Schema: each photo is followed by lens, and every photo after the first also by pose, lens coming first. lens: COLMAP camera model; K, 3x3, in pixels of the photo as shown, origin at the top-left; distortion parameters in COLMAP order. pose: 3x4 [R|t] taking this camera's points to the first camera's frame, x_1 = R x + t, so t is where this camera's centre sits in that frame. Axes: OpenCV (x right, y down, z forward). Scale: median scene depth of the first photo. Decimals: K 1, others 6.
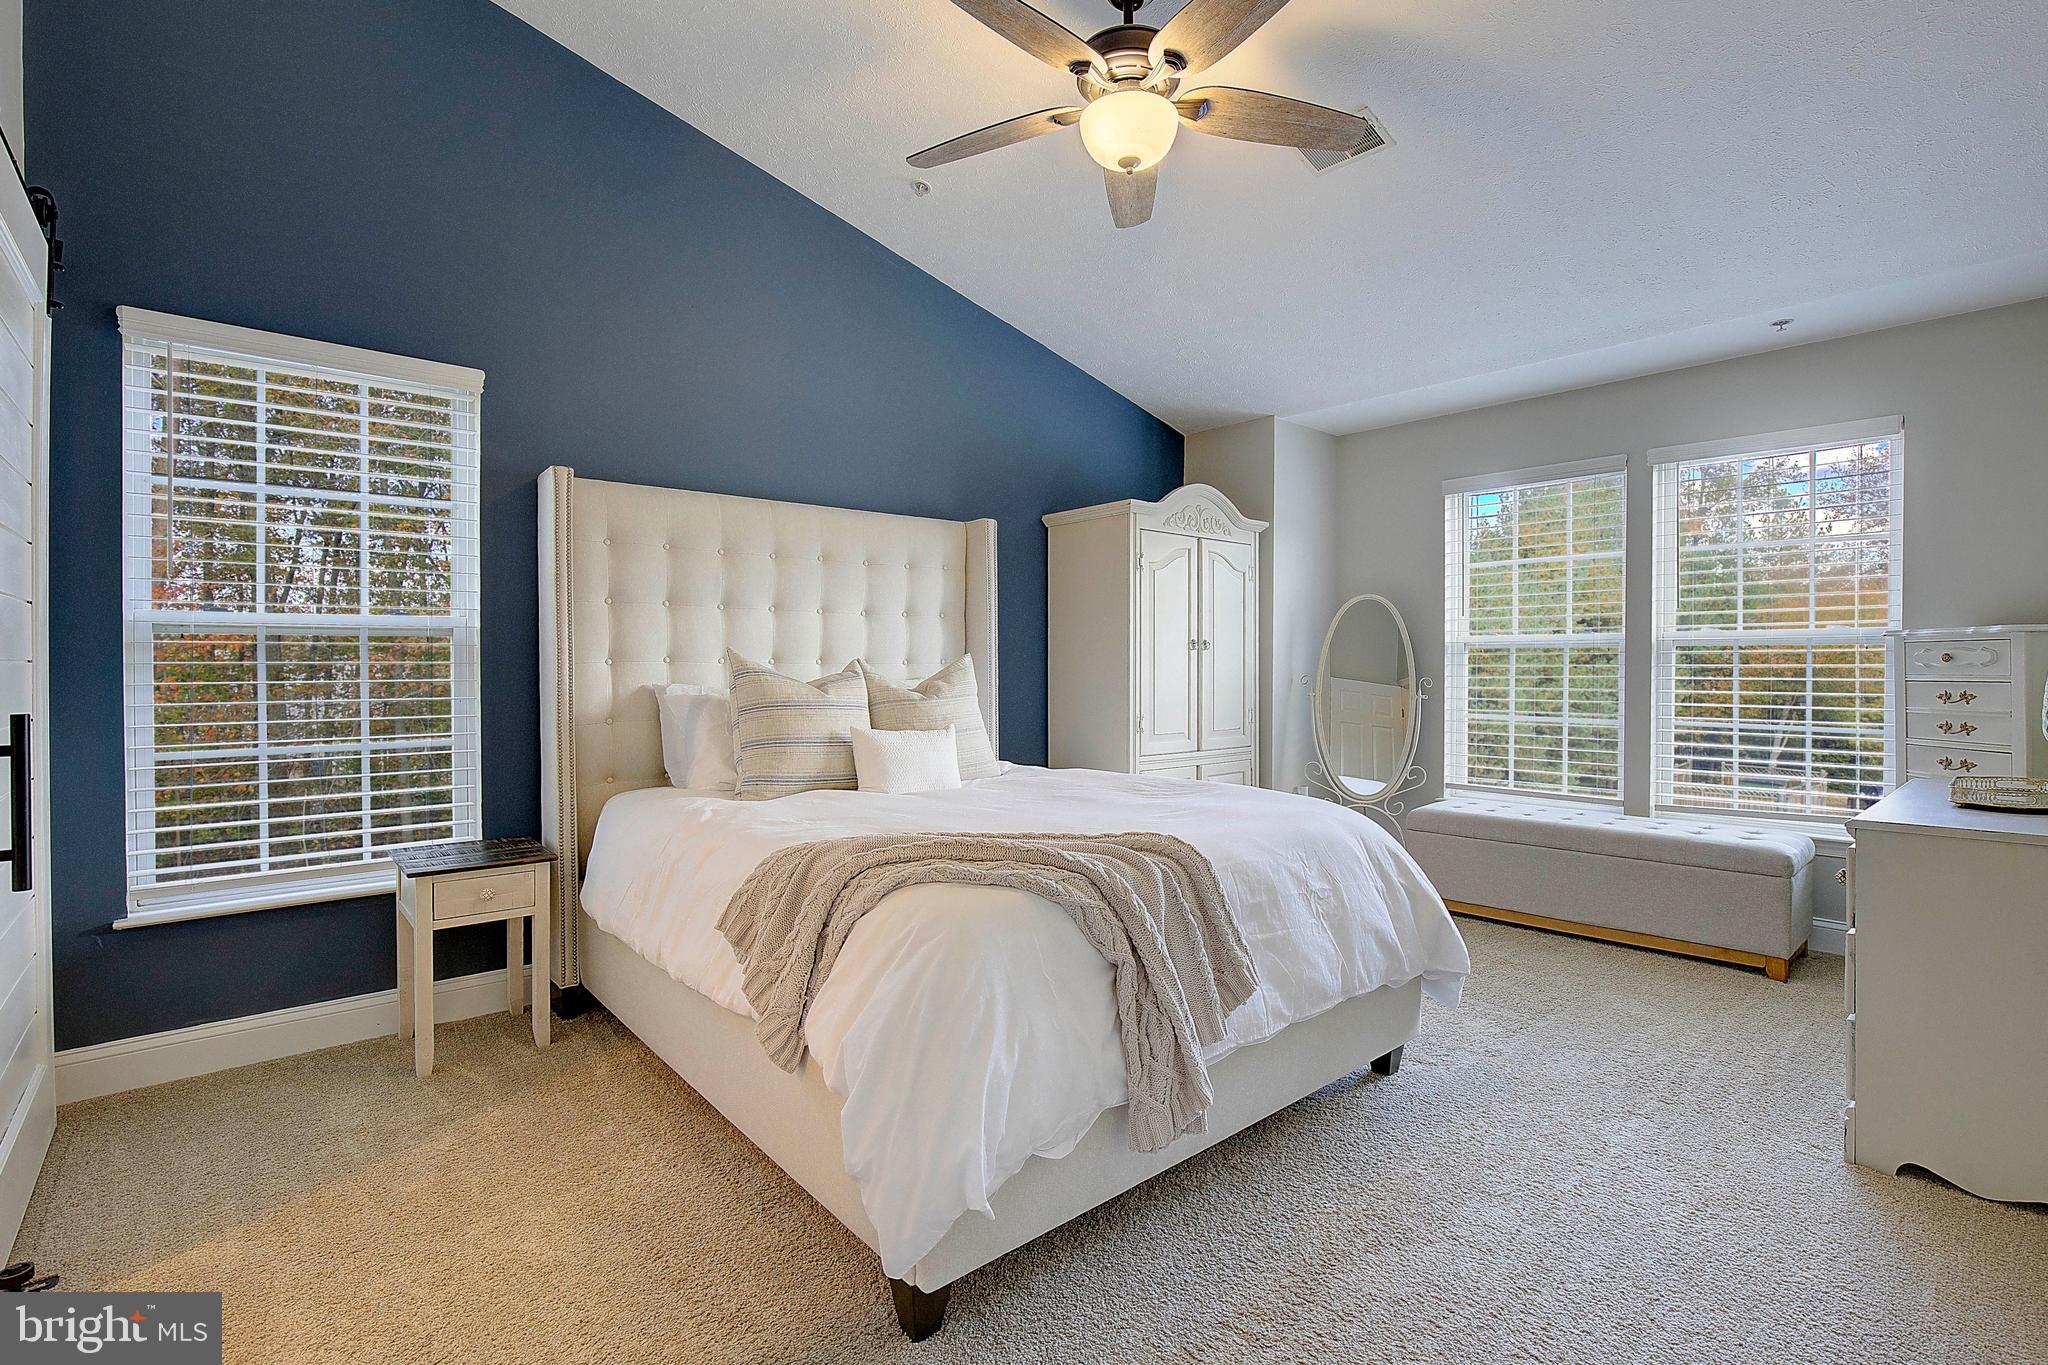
lens RADIAL K [[949.8, 0, 1023.9], [0, 949.8, 683.2], [0, 0, 1]] dist [-0.023019, 0.004410]
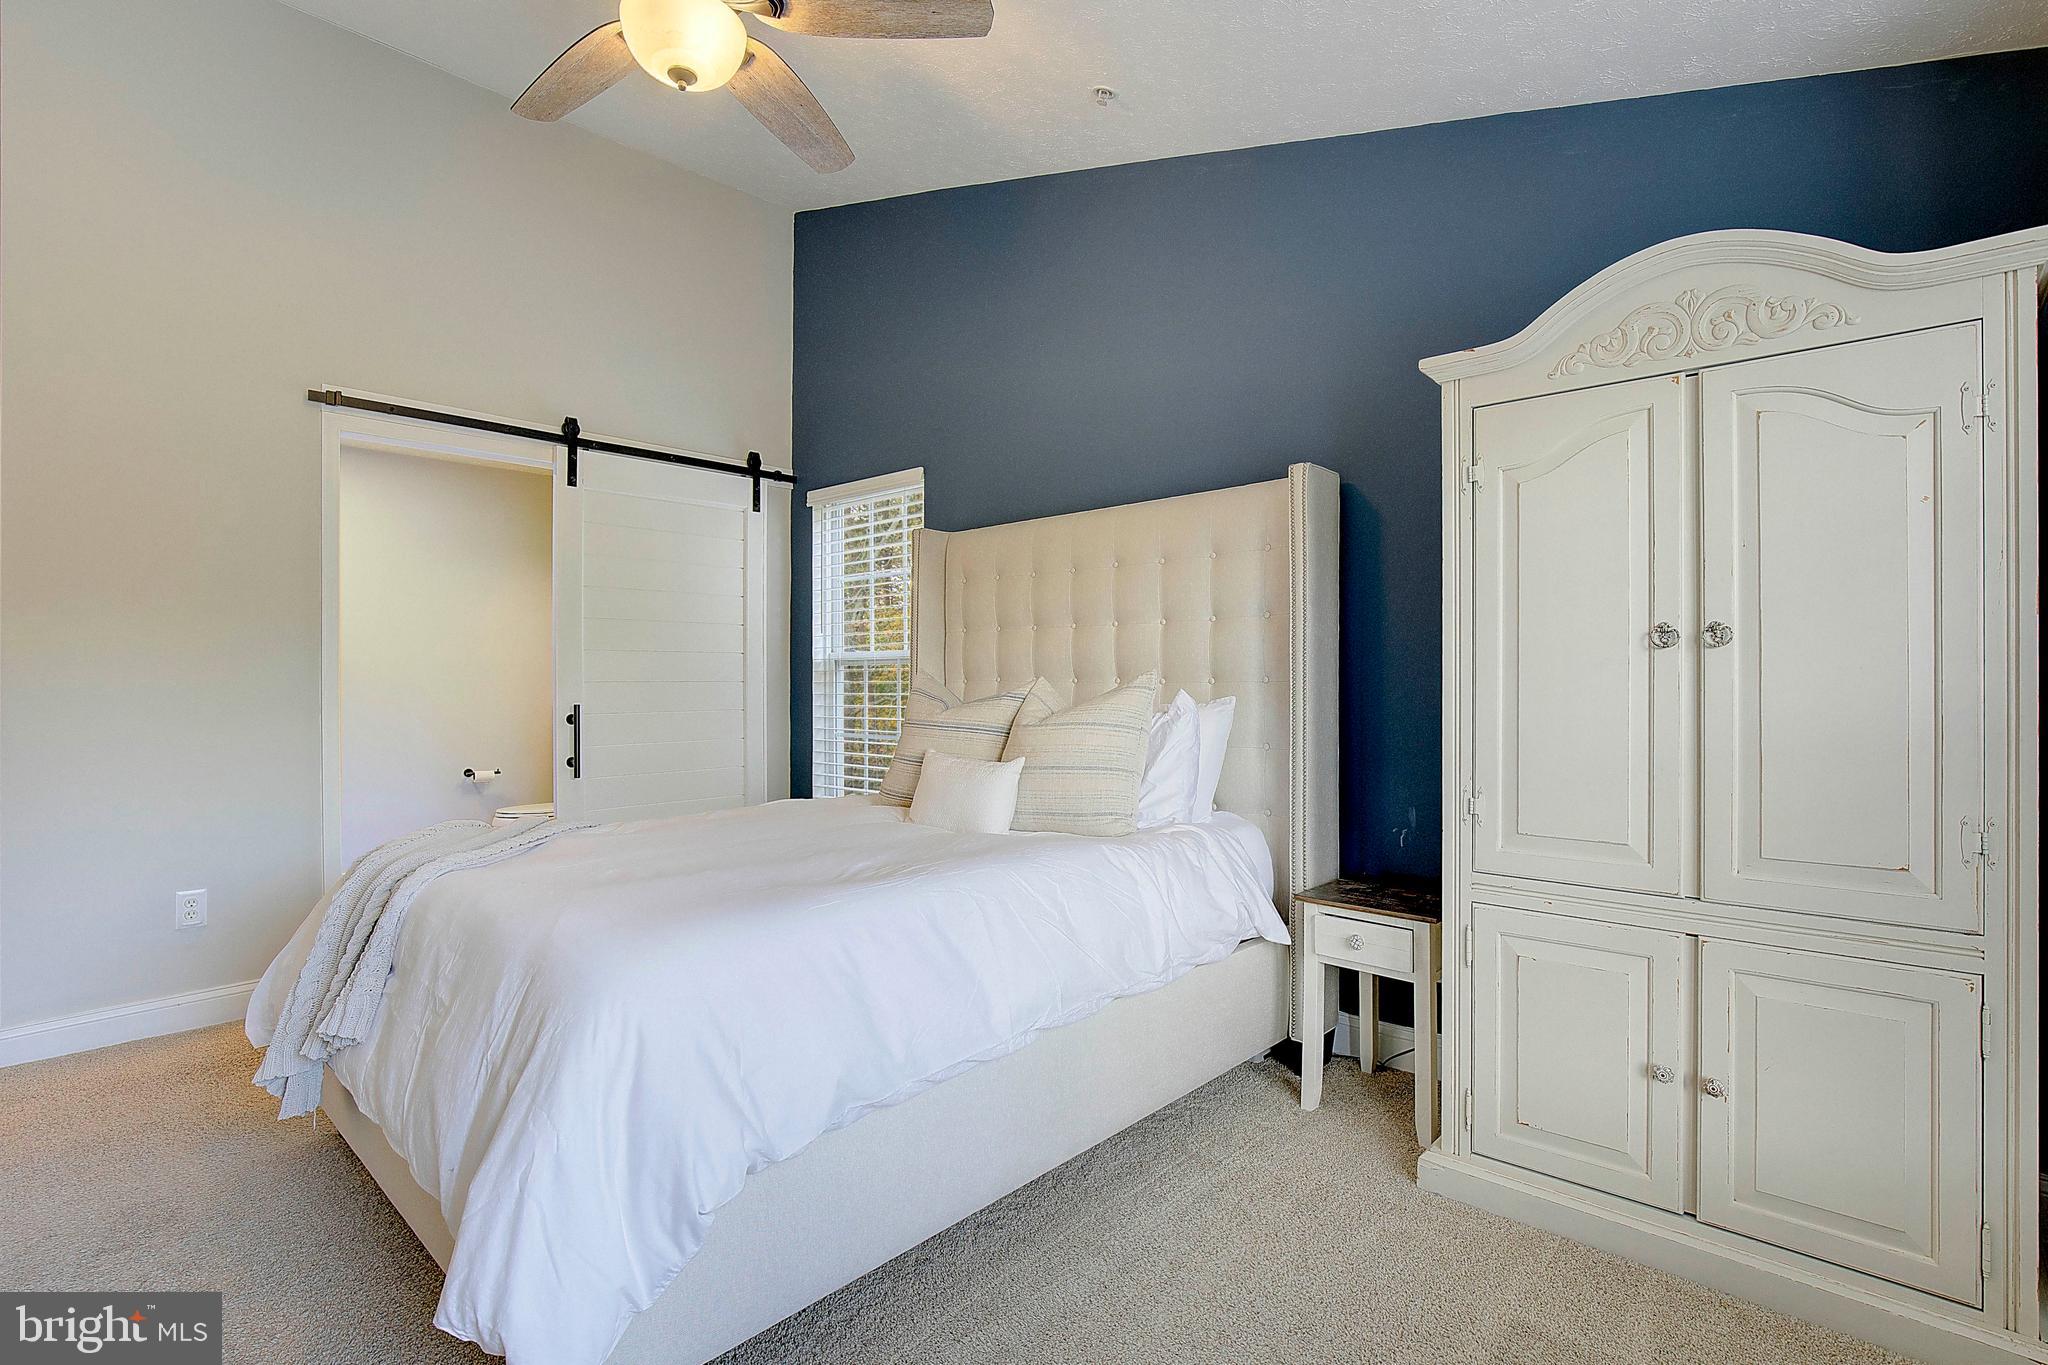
lens RADIAL K [[949.8, 0, 1023.9], [0, 949.8, 683.2], [0, 0, 1]] dist [-0.023019, 0.004410]
pose [[0.094975, 0.013909, -0.995382, 0.742120], [-0.016486, 0.999787, 0.012398, -0.027687], [0.995343, 0.015232, 0.095185, 0.900740]]
